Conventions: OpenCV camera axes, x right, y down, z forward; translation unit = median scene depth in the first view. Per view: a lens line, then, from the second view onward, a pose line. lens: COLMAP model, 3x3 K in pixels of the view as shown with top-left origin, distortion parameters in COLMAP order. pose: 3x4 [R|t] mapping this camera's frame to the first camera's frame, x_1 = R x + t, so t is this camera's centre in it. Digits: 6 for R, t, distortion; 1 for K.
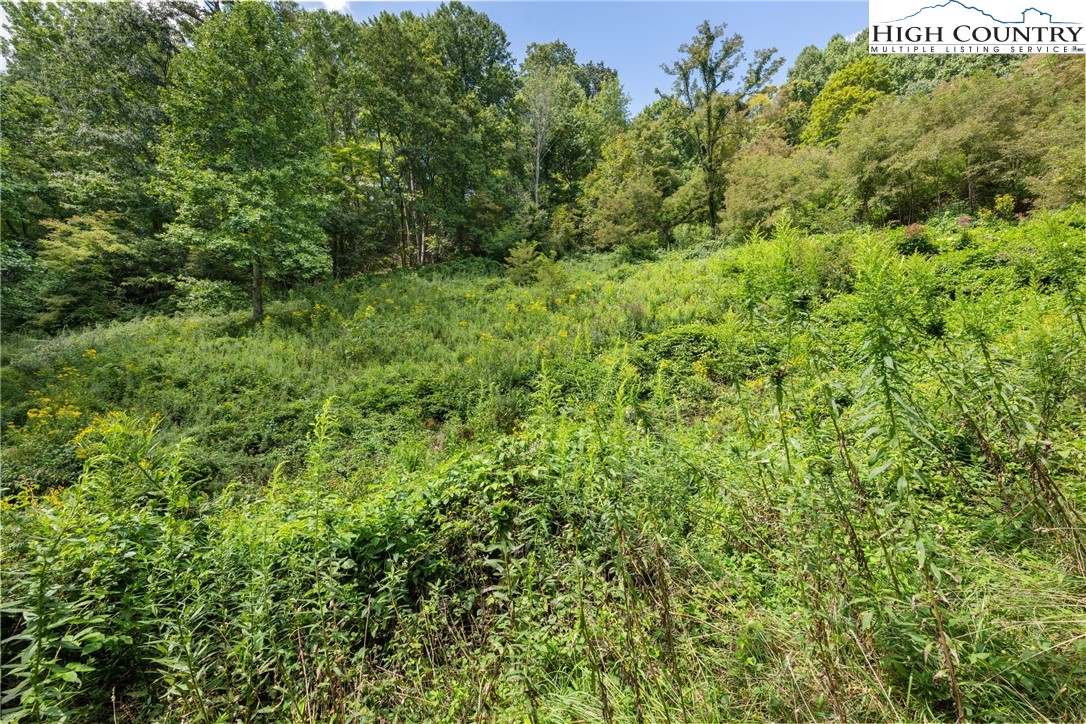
lens RADIAL K [[427.8, 0, 543.0], [0, 427.8, 362.0], [0, 0, 1]] dist [-0.001596, 0.000258]
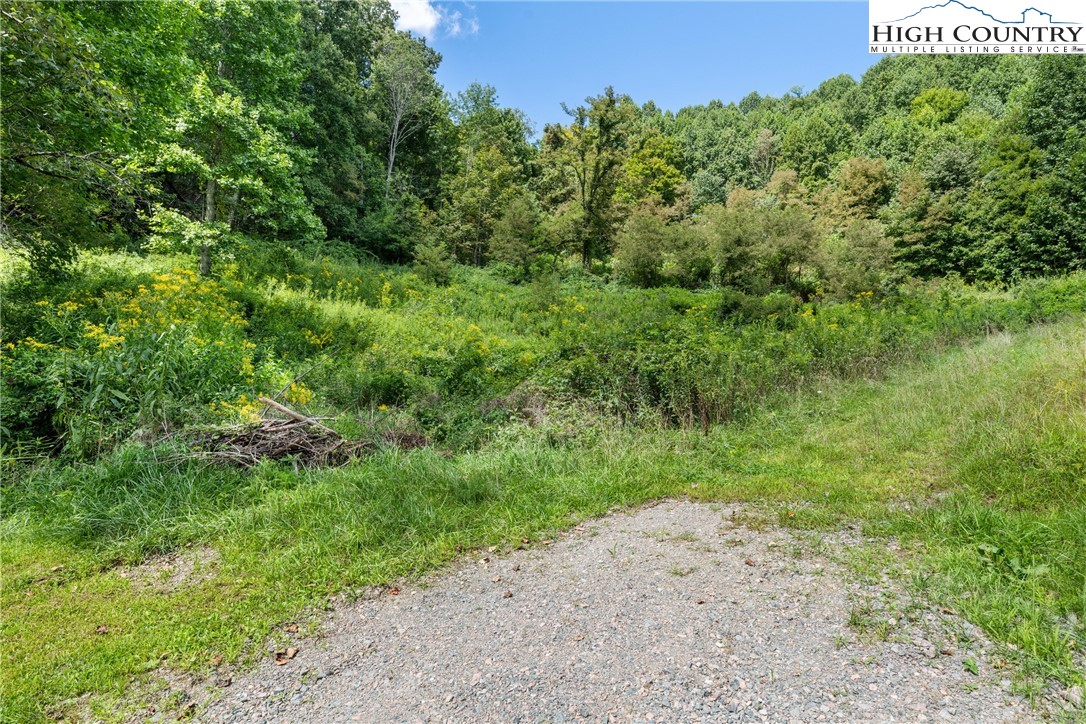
lens RADIAL K [[623.3, 0, 542.2], [0, 623.3, 358.4], [0, 0, 1]] dist [0.001013, 0.000204]
pose [[0.834610, 0.111437, 0.539451, -0.519857], [-0.053491, 0.991091, -0.121977, 0.113526], [-0.548237, 0.072948, 0.833135, -0.199489]]
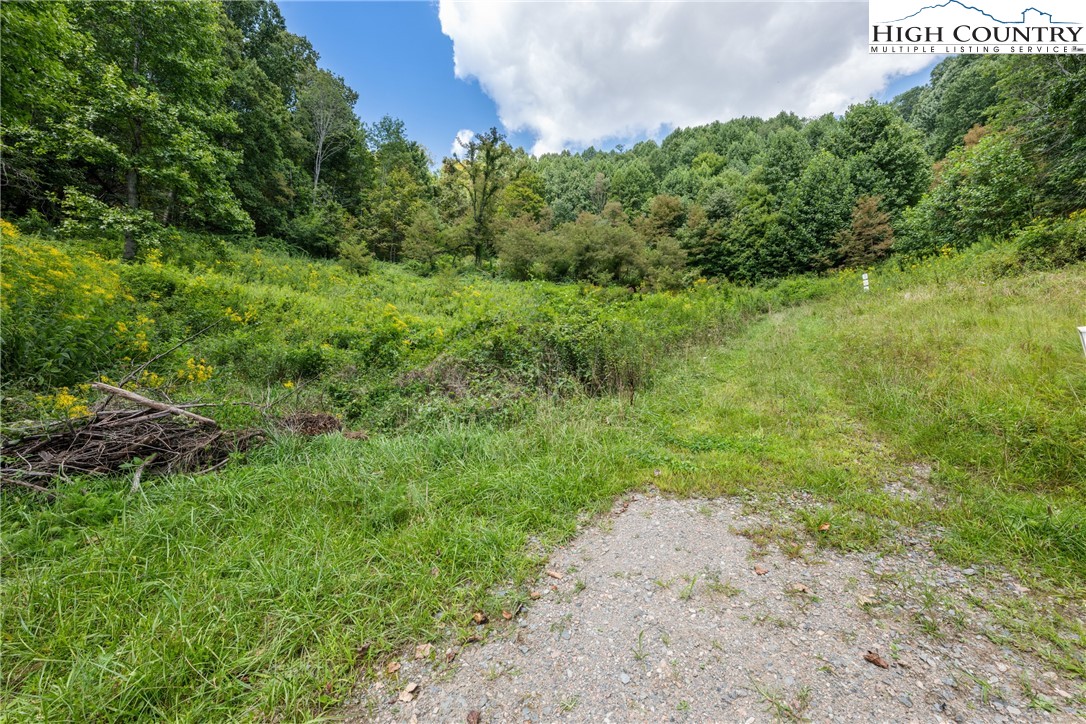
lens RADIAL K [[434.3, 0, 542.3], [0, 434.3, 361.2], [0, 0, 1]] dist [-0.002096, 0.000156]
pose [[0.696523, 0.058187, 0.715171, -0.486722], [-0.015822, 0.997710, -0.065765, 0.106469], [-0.717360, 0.034491, 0.695849, -0.136741]]
